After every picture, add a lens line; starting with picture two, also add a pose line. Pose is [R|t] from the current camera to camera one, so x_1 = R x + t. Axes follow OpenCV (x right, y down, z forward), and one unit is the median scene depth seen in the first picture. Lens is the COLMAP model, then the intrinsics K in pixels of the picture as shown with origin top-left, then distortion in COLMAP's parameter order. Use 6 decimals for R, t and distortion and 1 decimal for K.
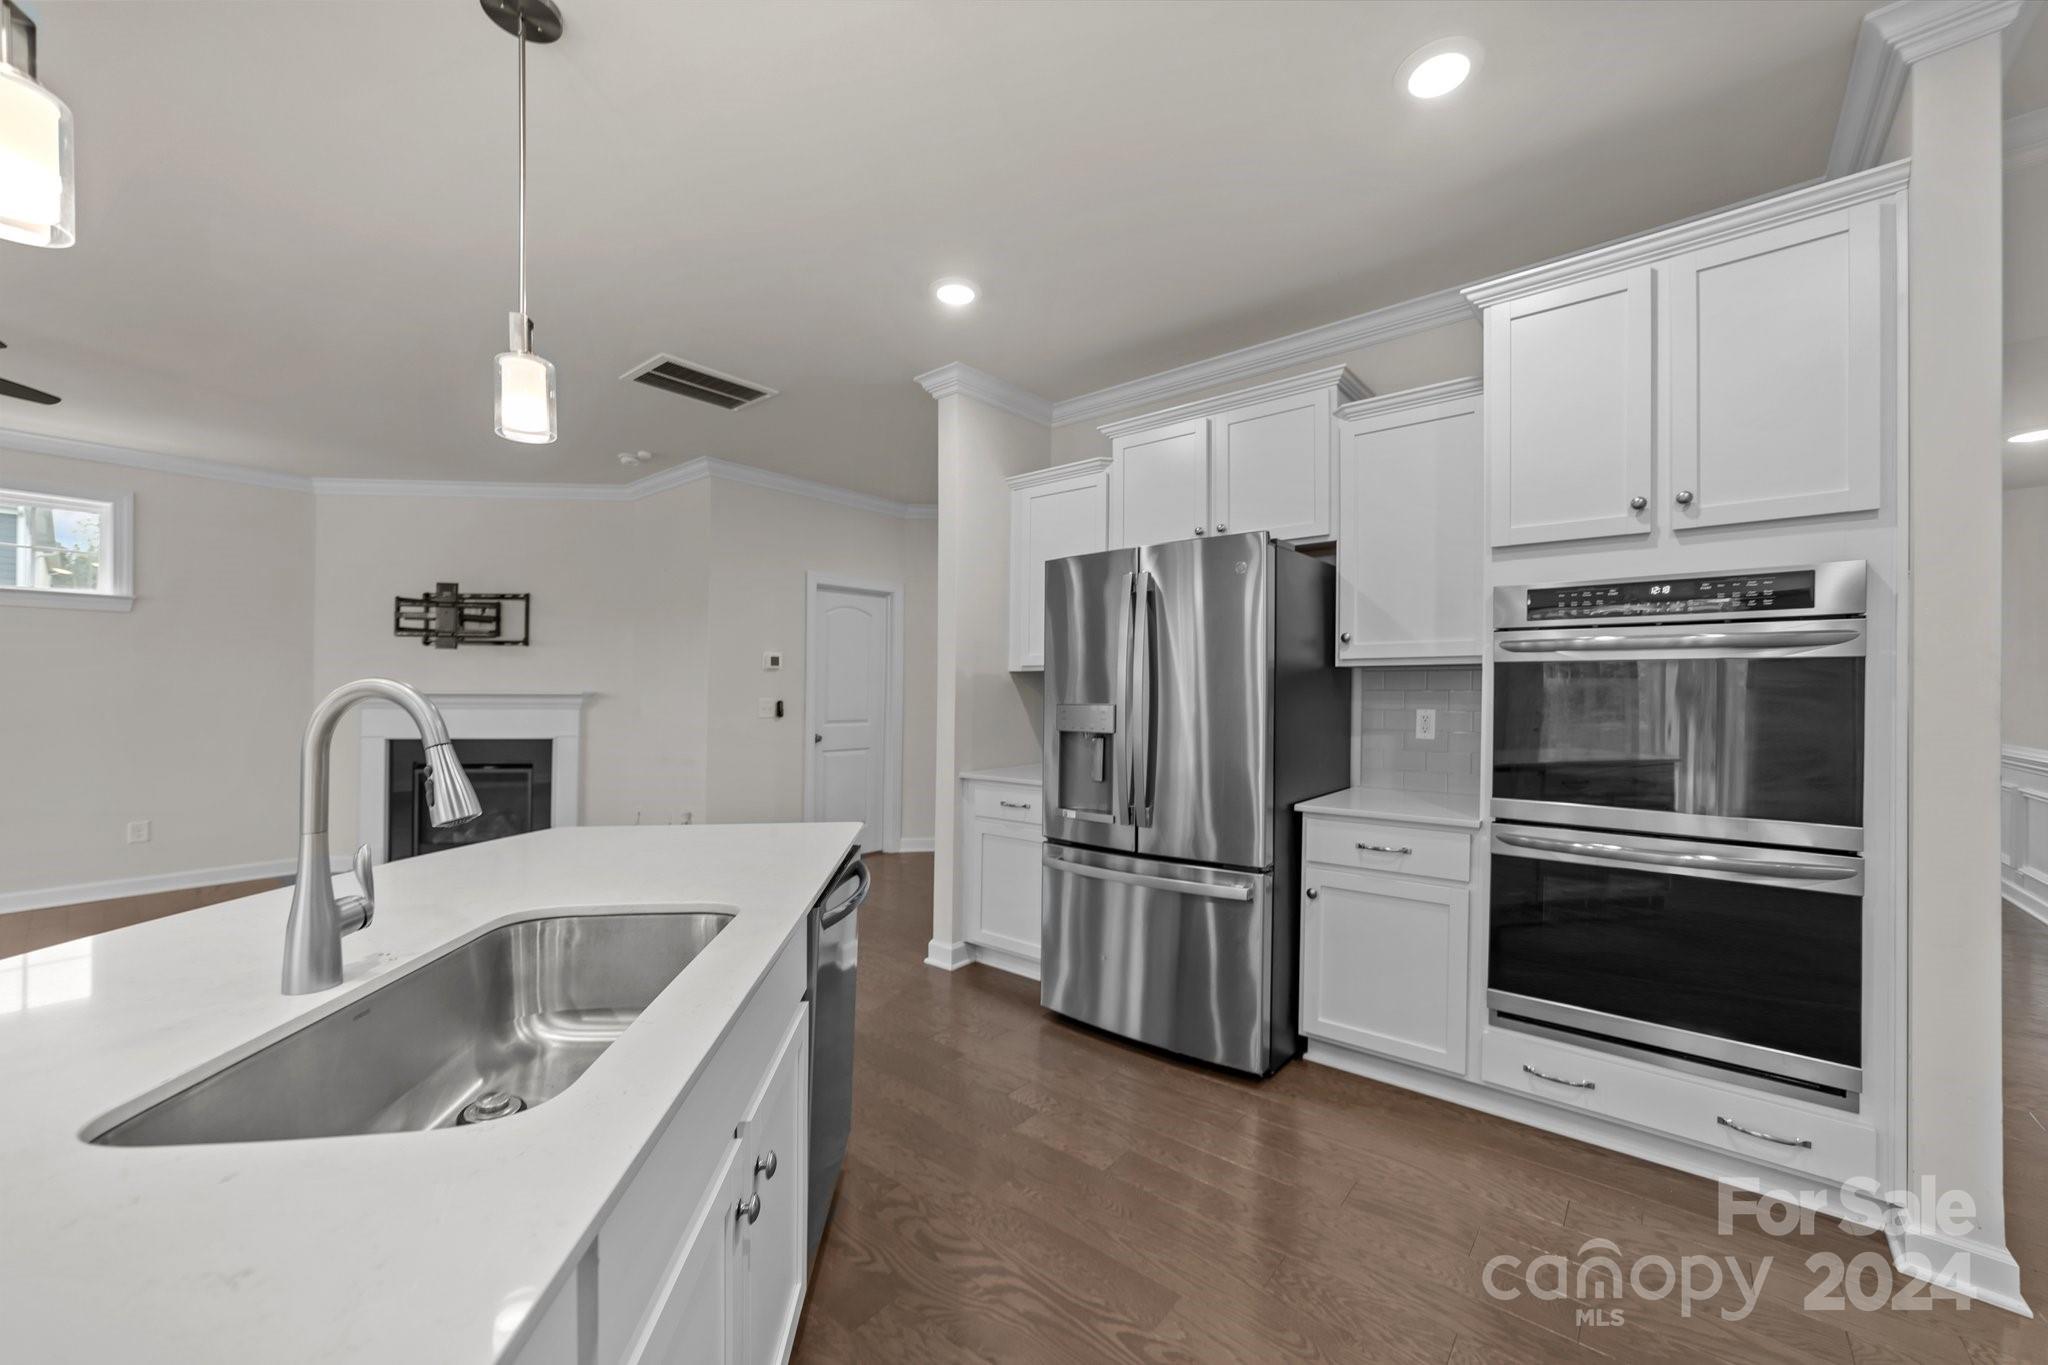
lens RADIAL K [[790.1, 0, 1035.4], [0, 790.1, 705.9], [0, 0, 1]] dist [-0.016185, 0.007158]
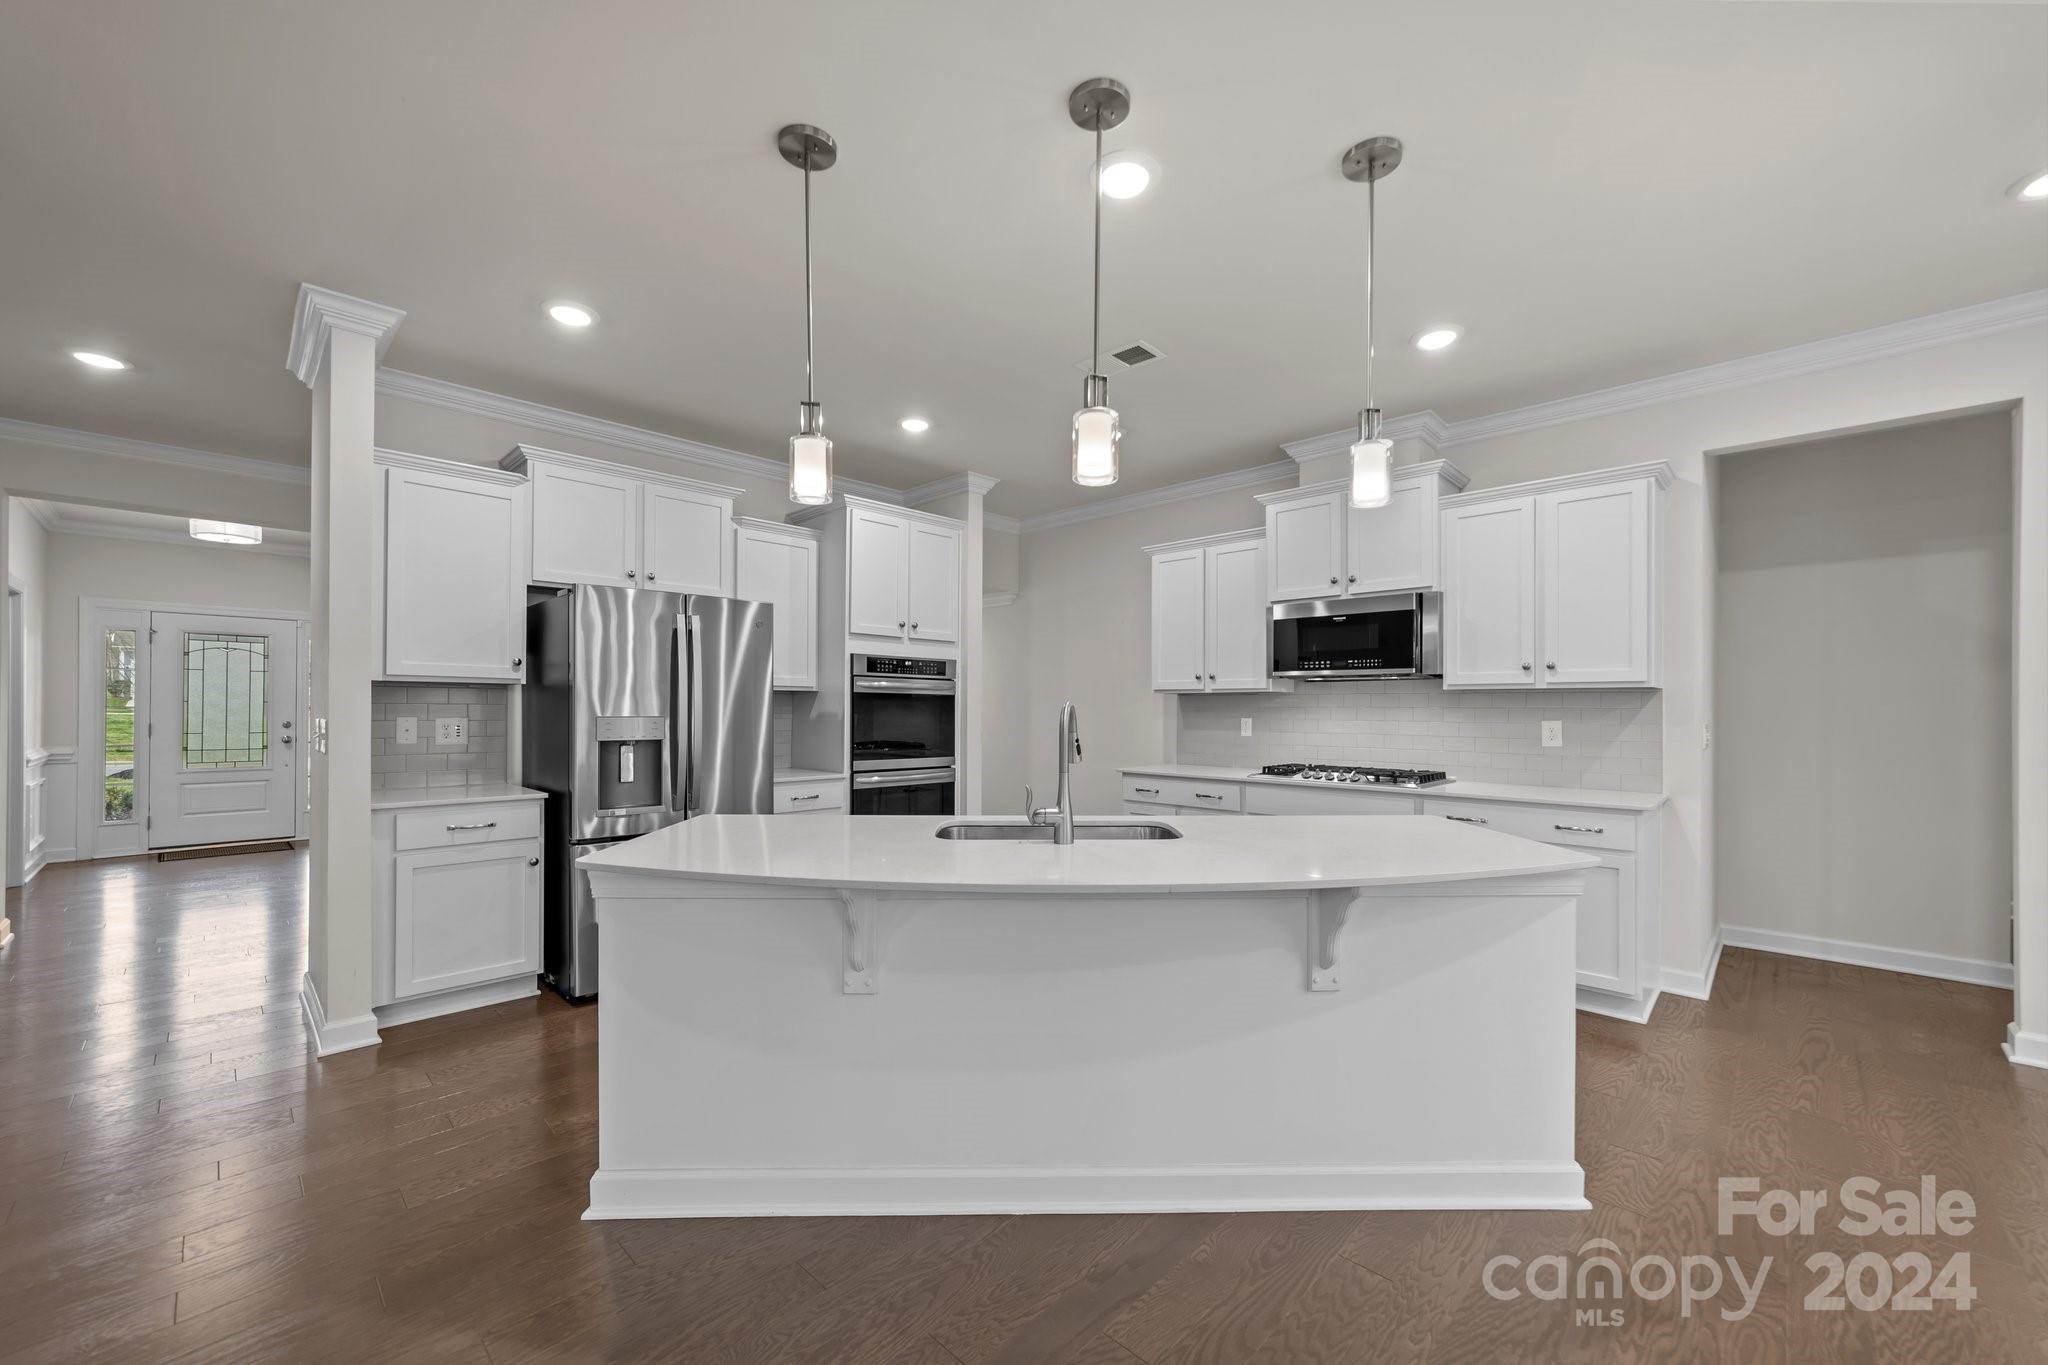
lens RADIAL K [[790.1, 0, 1029.8], [0, 790.1, 706.5], [0, 0, 1]] dist [-0.016185, 0.007158]
pose [[0.086482, -0.002651, 0.996250, -0.845695], [0.010262, 0.999946, 0.001770, -0.010653], [-0.996201, 0.010070, 0.086505, 0.245887]]
